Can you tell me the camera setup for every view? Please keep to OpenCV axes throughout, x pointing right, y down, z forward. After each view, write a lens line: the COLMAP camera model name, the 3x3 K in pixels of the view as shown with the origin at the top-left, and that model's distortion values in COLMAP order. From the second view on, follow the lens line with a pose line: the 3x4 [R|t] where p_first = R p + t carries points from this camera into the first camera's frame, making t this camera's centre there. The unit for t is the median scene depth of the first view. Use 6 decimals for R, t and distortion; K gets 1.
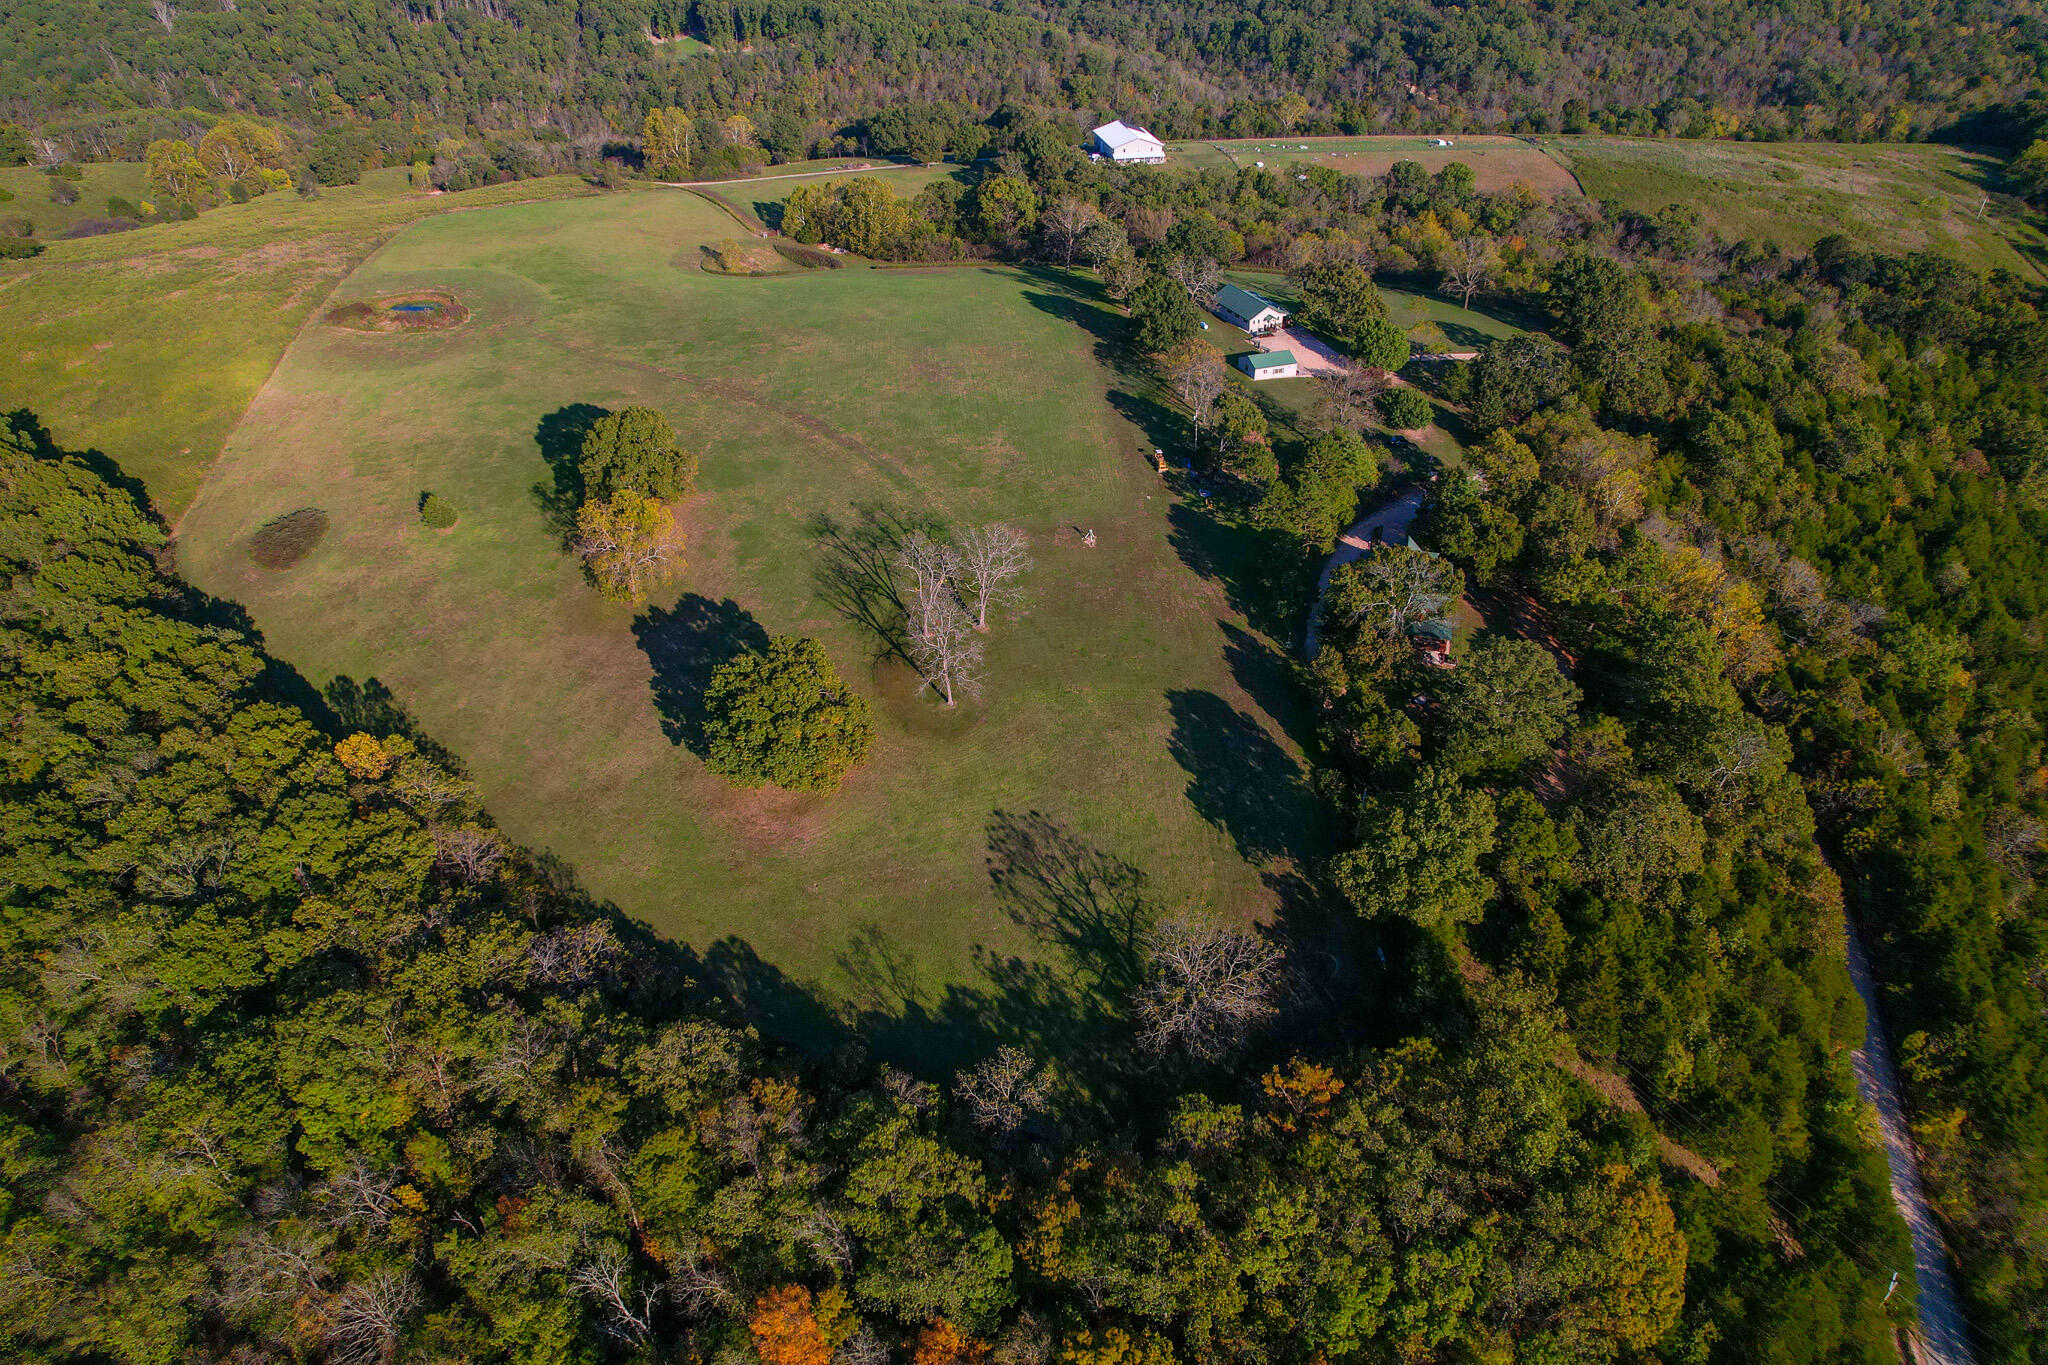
lens RADIAL K [[1299.3, 0, 1017.2], [0, 1299.3, 677.9], [0, 0, 1]] dist [-0.075102, 0.072128]
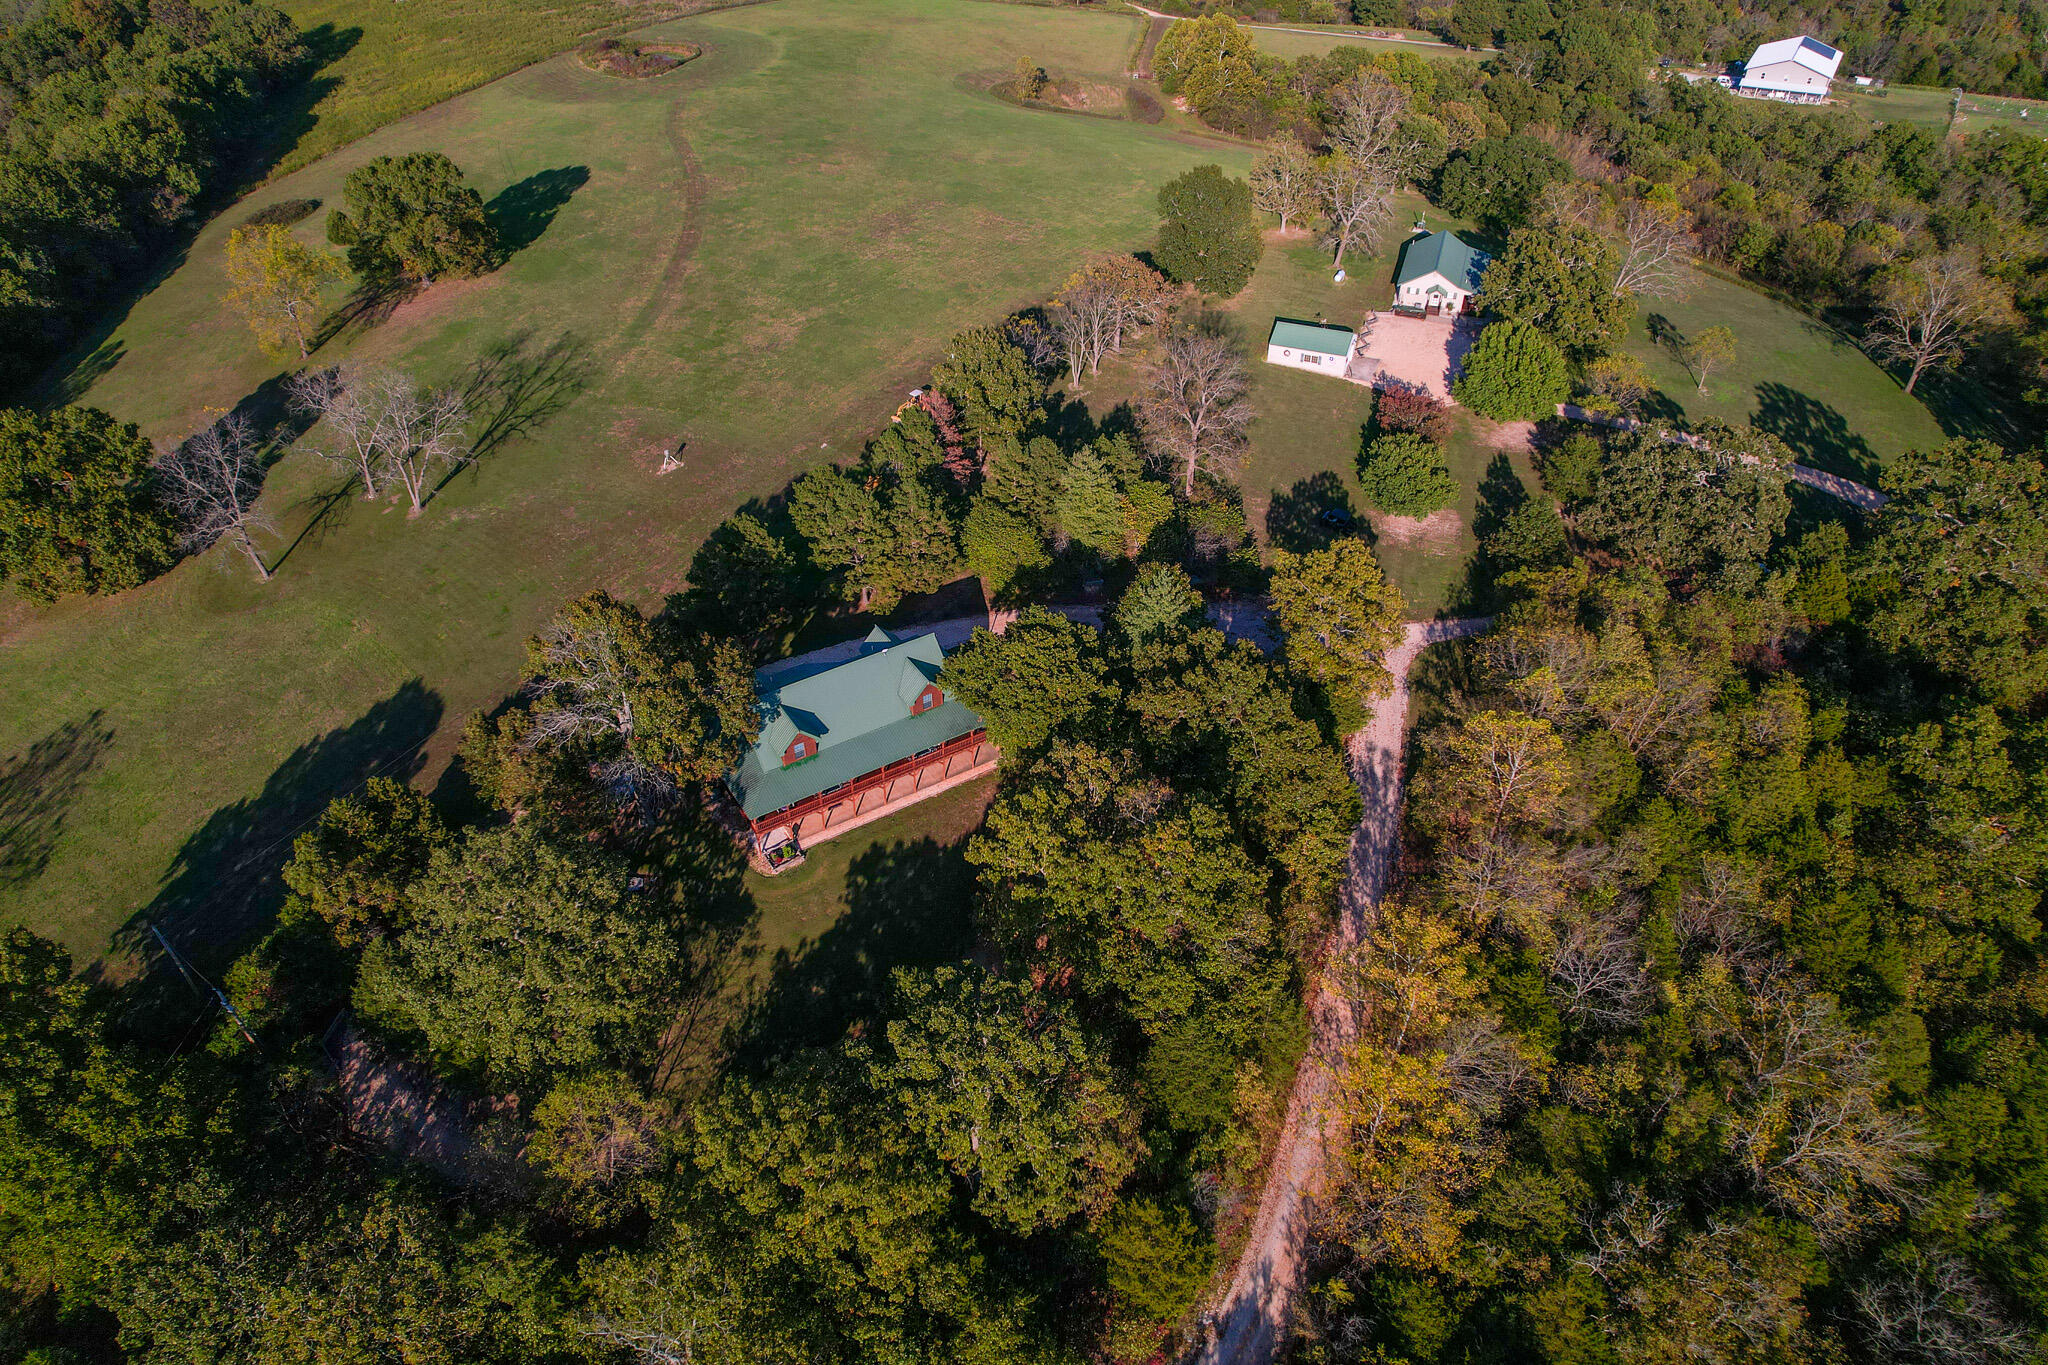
lens RADIAL K [[1299.3, 0, 1017.2], [0, 1299.3, 677.9], [0, 0, 1]] dist [-0.075102, 0.072128]
pose [[0.747933, 0.413618, -0.519150, 0.209502], [-0.380996, 0.907961, 0.174496, -0.067999], [0.543543, 0.067283, 0.836681, 0.187613]]
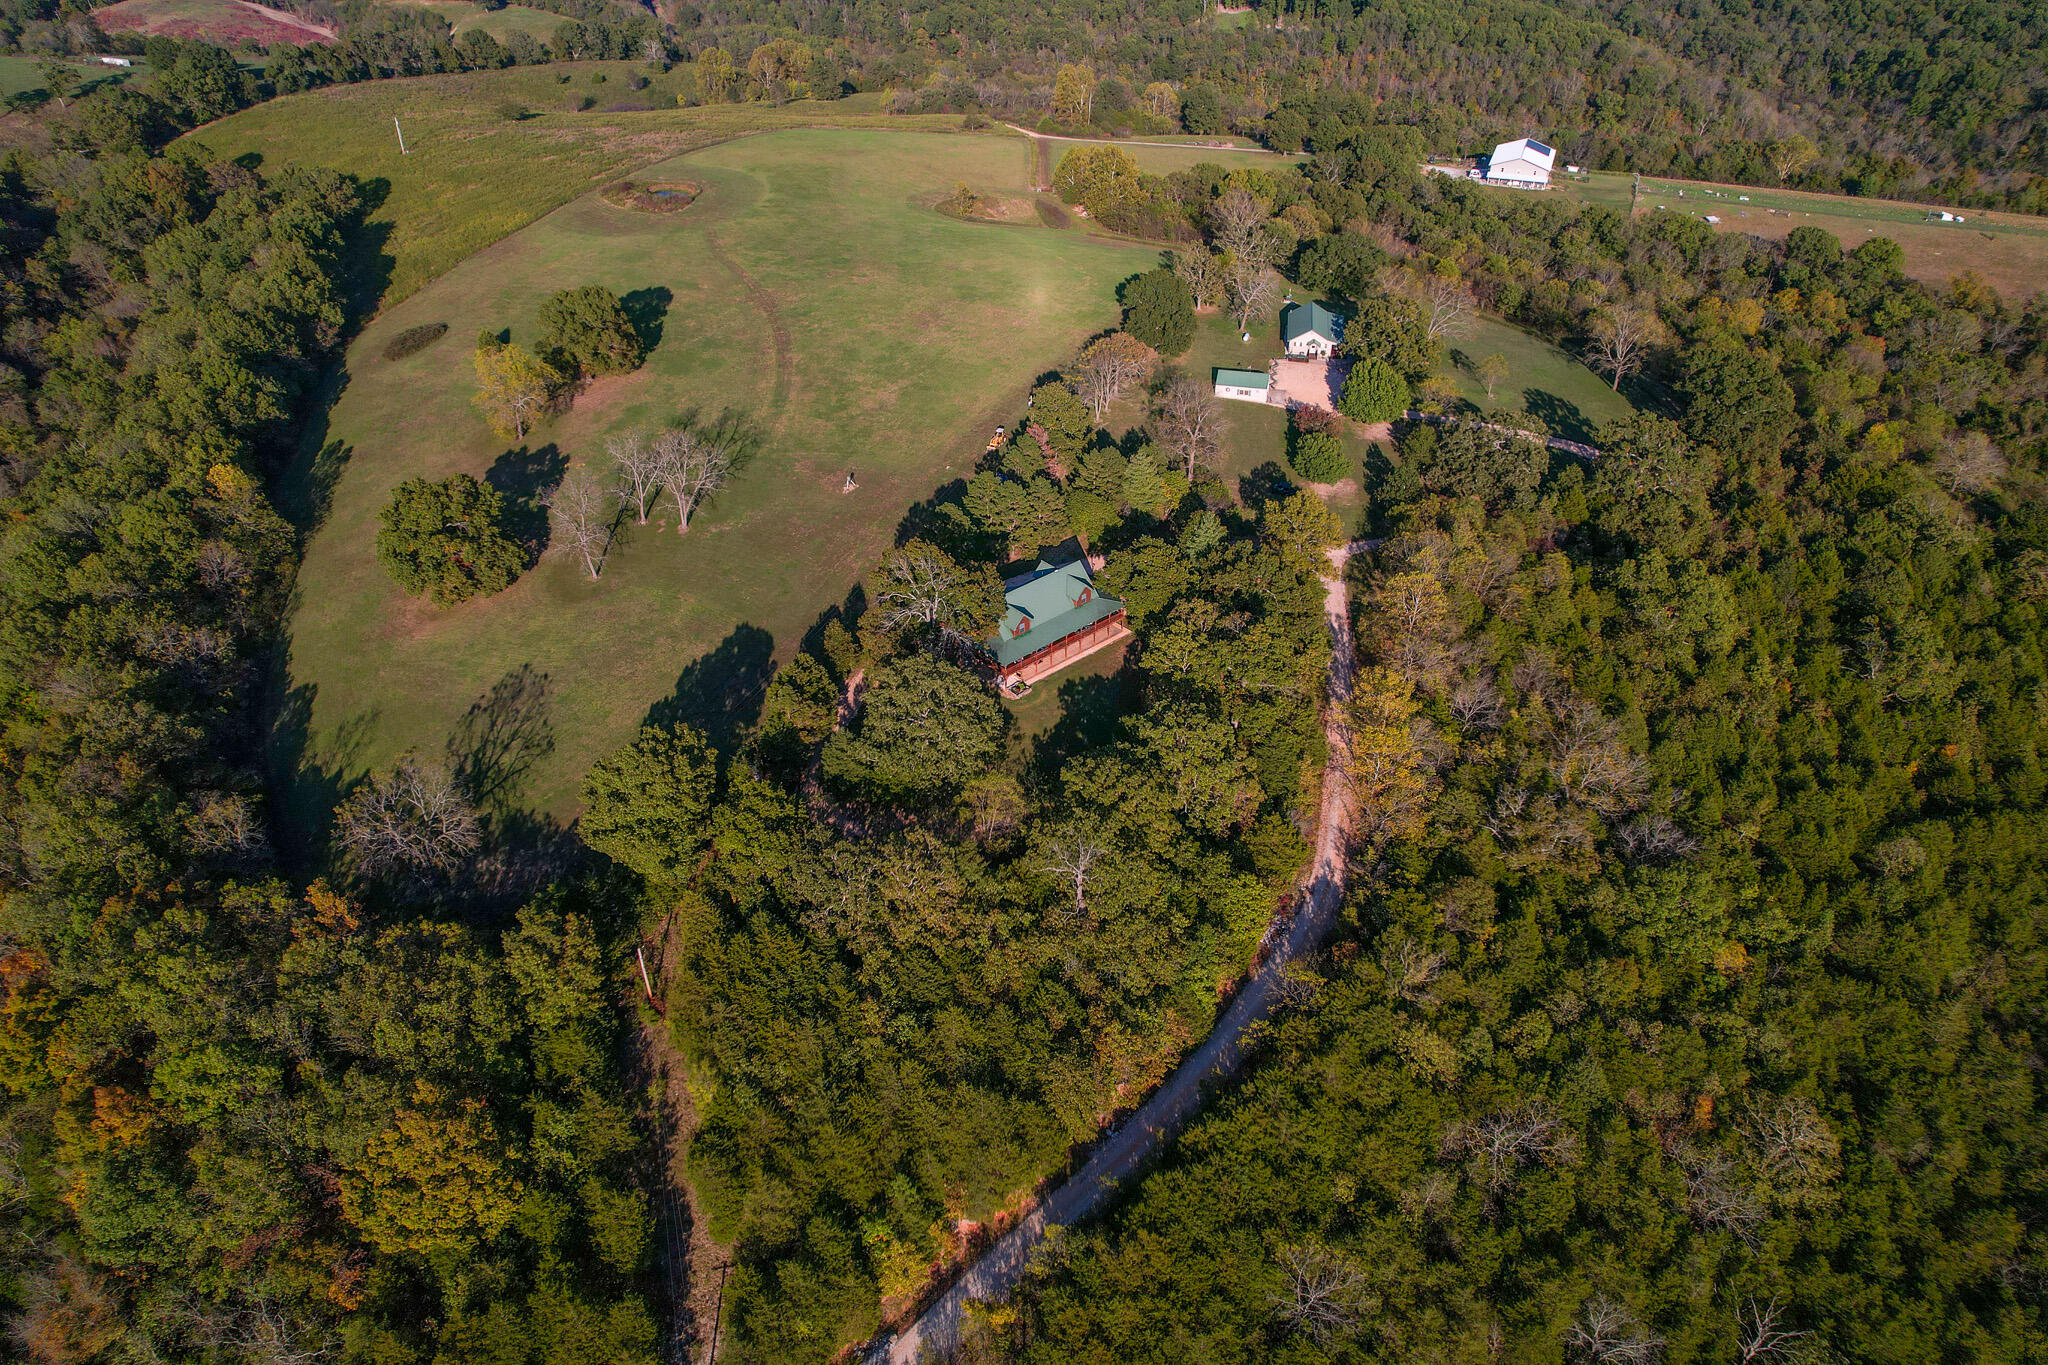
lens RADIAL K [[1292.6, 0, 1017.5], [0, 1292.6, 682.1], [0, 0, 1]] dist [-0.065261, 0.058069]
pose [[0.841489, 0.315982, -0.438238, 0.235226], [-0.309371, 0.946802, 0.088628, -0.032141], [0.442929, 0.060999, 0.894479, 0.051730]]
